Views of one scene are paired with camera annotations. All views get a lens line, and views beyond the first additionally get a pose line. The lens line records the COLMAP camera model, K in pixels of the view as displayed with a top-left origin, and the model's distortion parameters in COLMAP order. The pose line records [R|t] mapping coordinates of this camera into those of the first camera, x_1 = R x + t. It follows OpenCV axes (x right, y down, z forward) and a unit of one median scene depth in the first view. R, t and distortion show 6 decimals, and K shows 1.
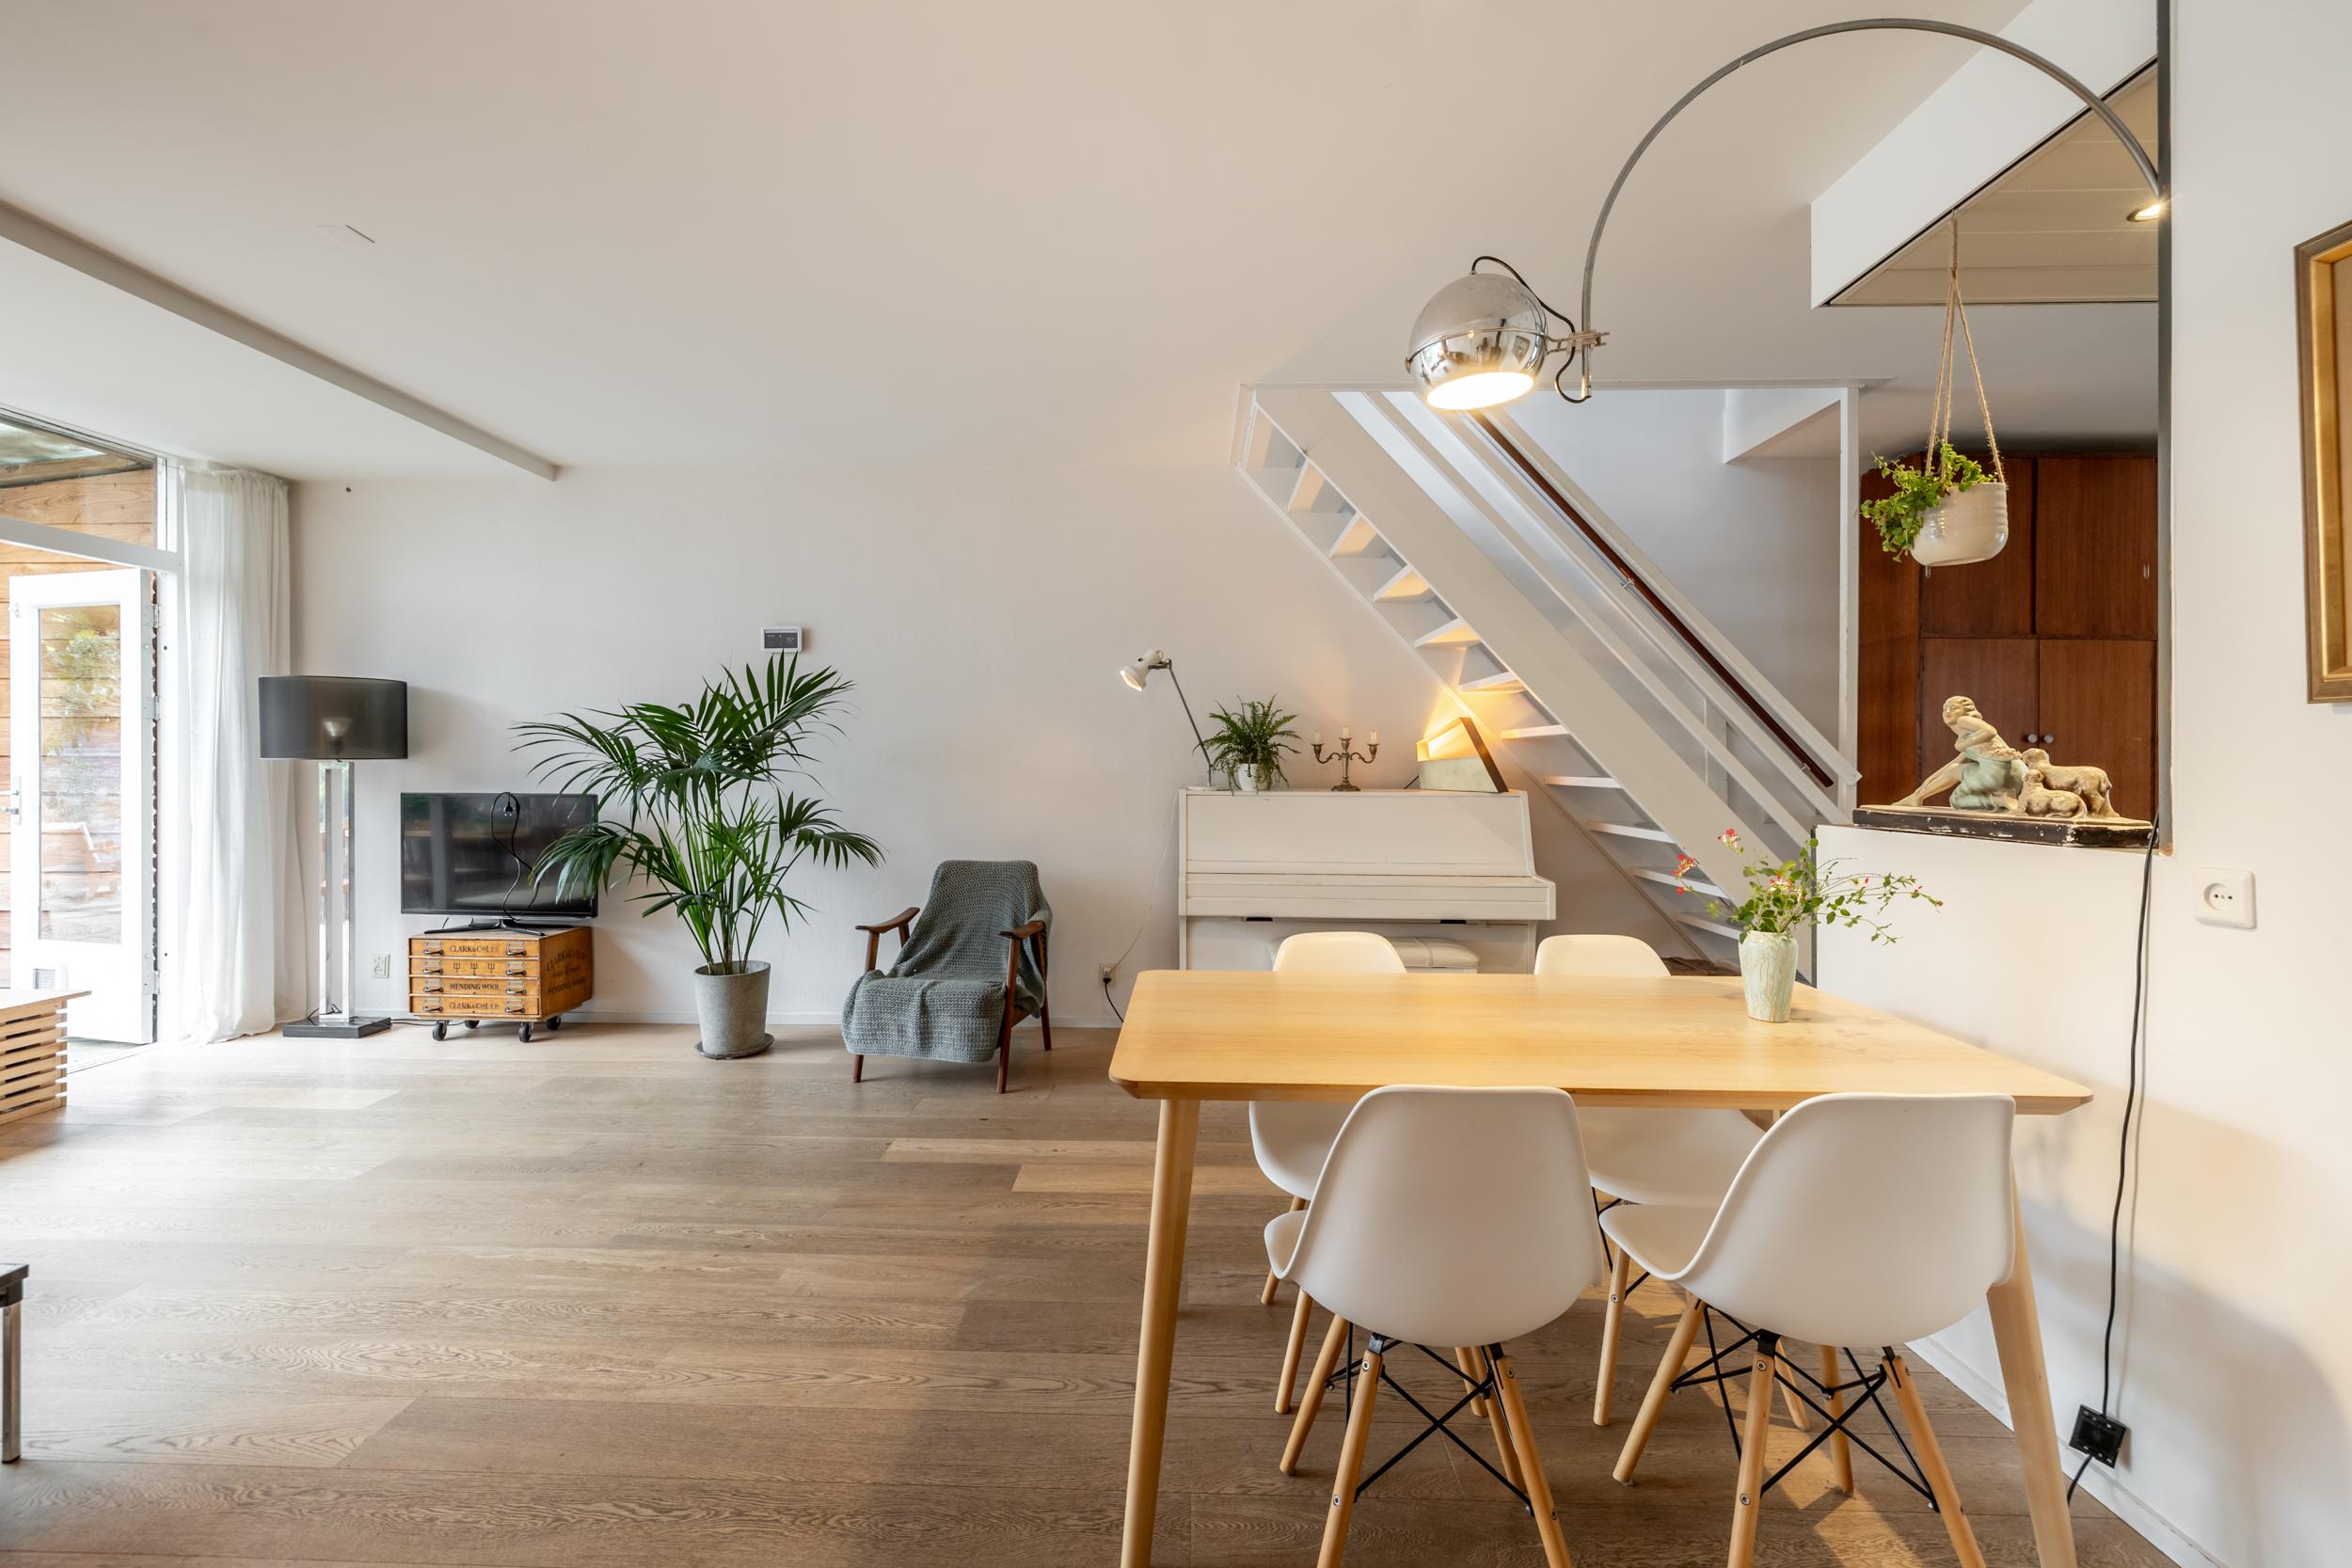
lens RADIAL K [[998.2, 0, 1170.7], [0, 998.2, 767.5], [0, 0, 1]] dist [0.000318, 0.000104]
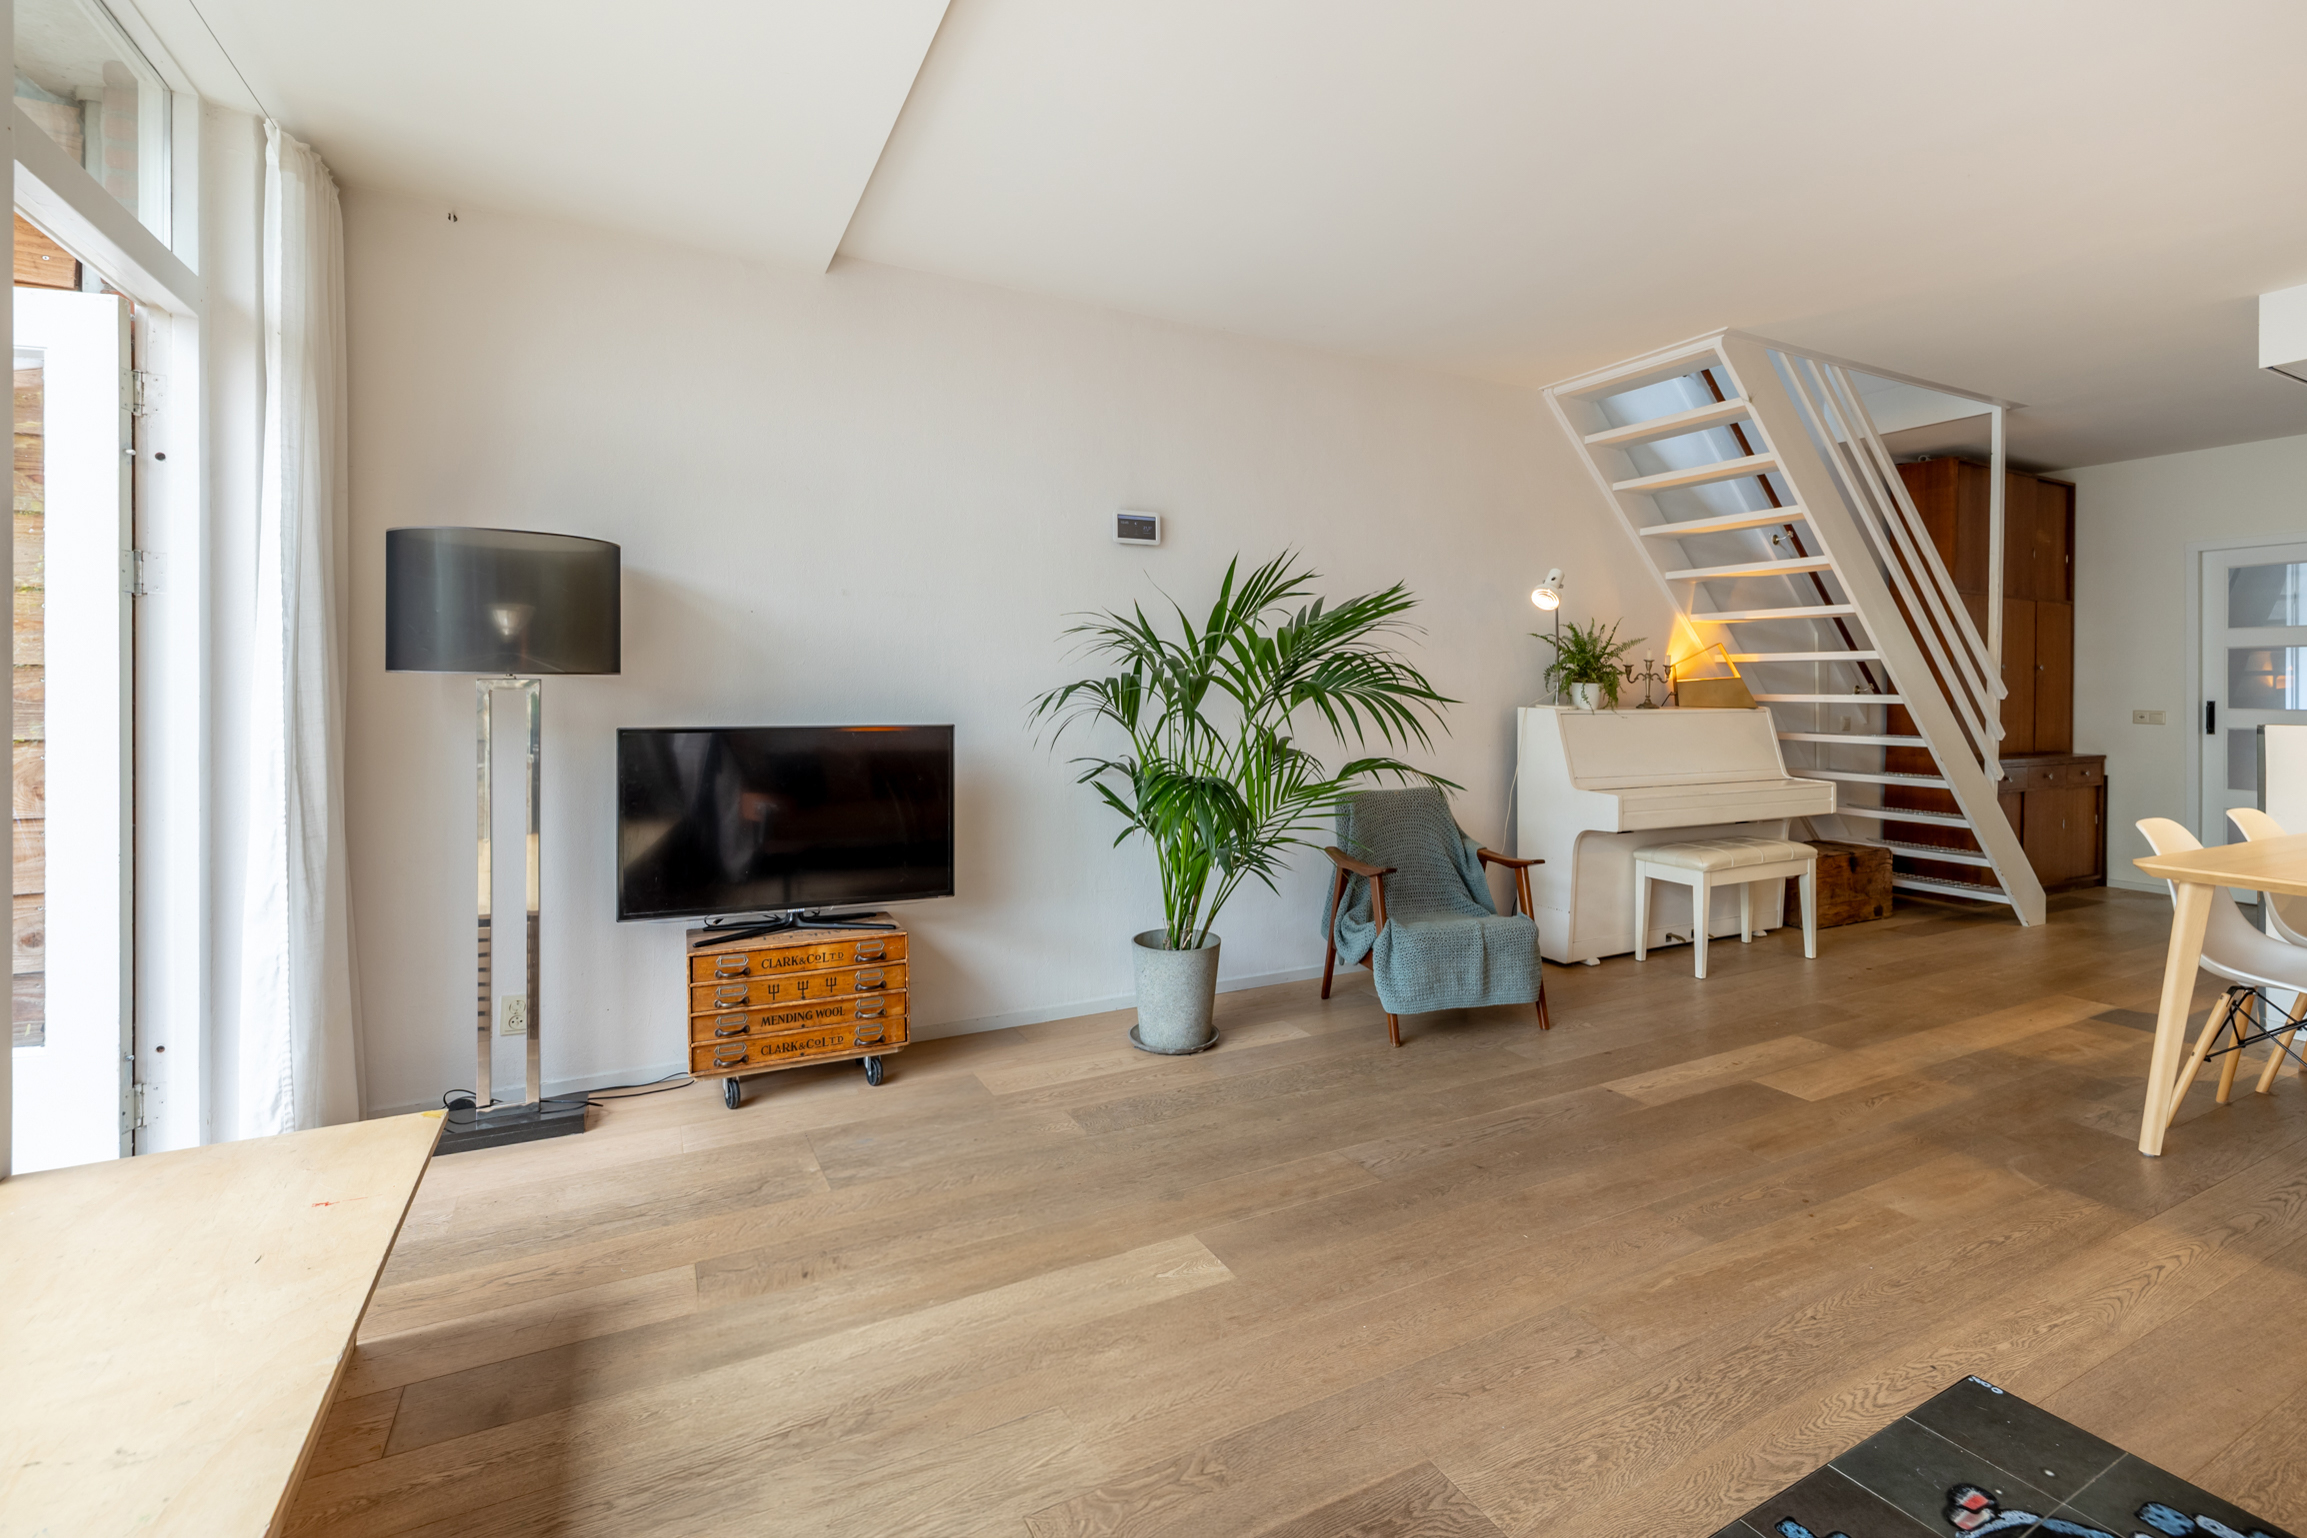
lens RADIAL K [[1056.3, 0, 1211.0], [0, 1056.3, 691.5], [0, 0, 1]] dist [0.003377, 0.000737]
pose [[0.862384, -0.003059, 0.506246, -0.944303], [0.003180, 0.999995, 0.000625, 0.004128], [-0.506245, 0.001071, 0.862389, 0.293543]]
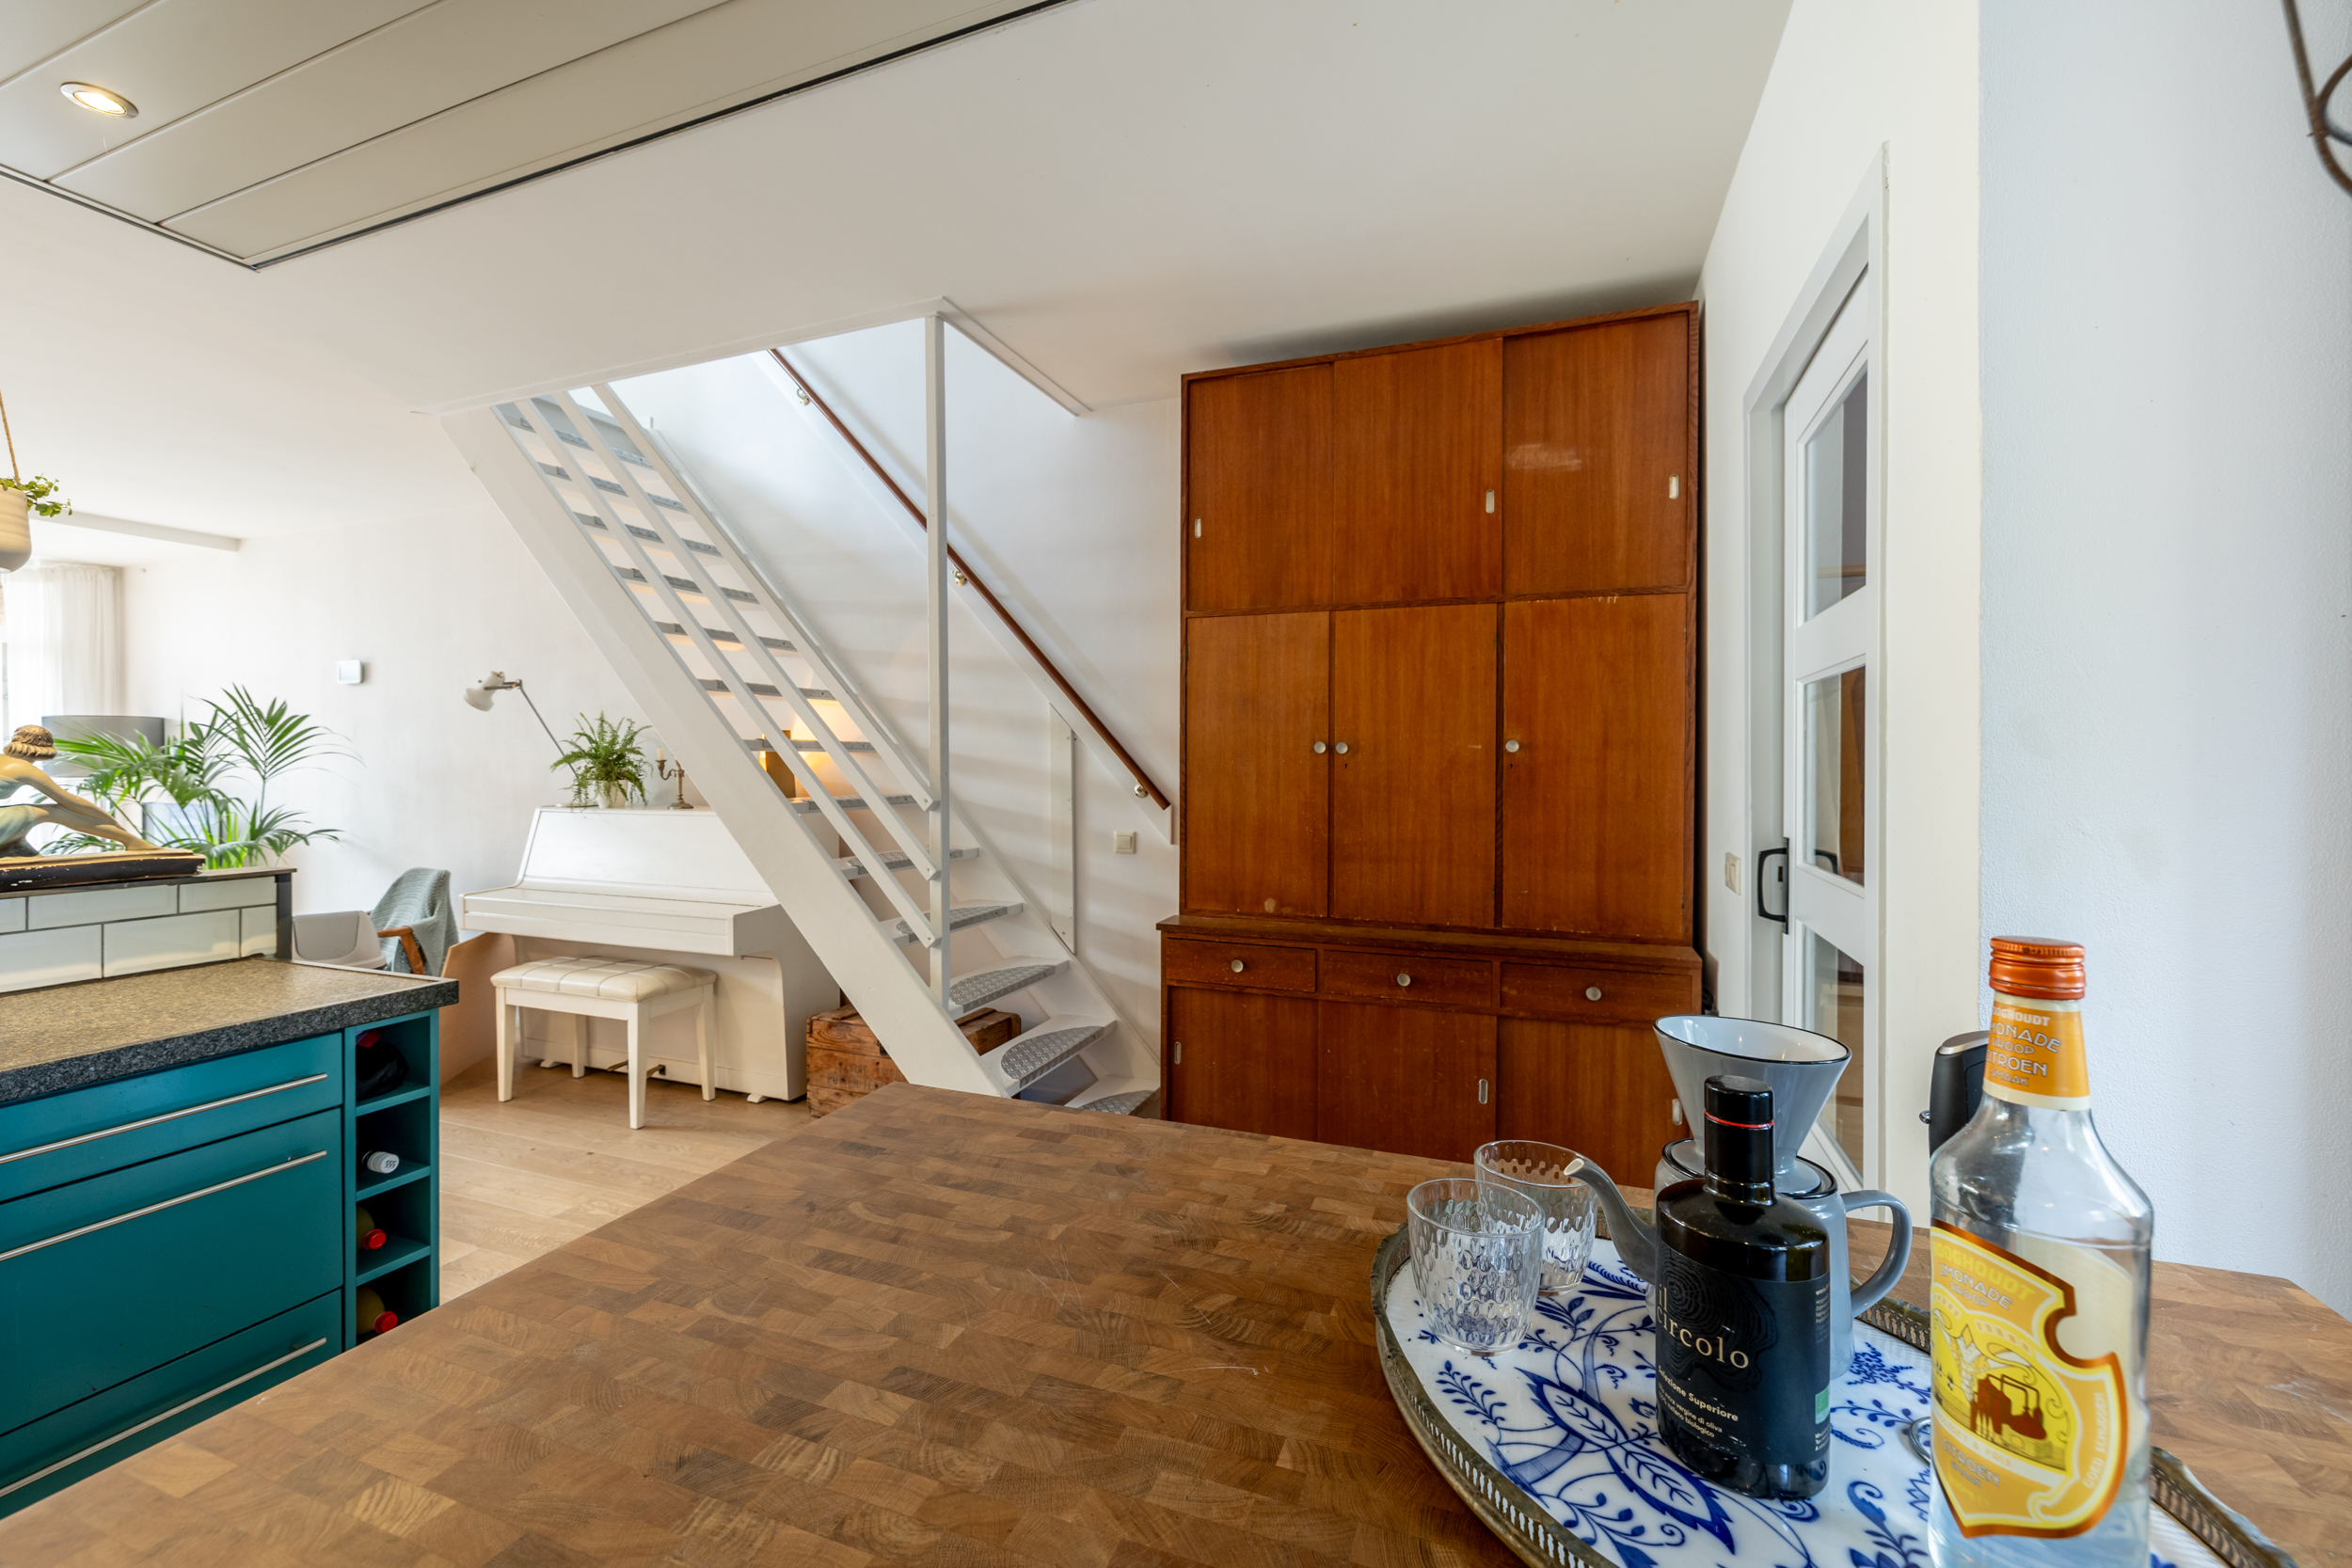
lens RADIAL K [[998.2, 0, 1170.7], [0, 998.2, 767.5], [0, 0, 1]] dist [0.000318, 0.000104]
pose [[0.934487, -0.003399, -0.355982, 1.121487], [0.003419, 0.999994, -0.000575, -0.015747], [0.355982, -0.000680, 0.934493, 0.307122]]
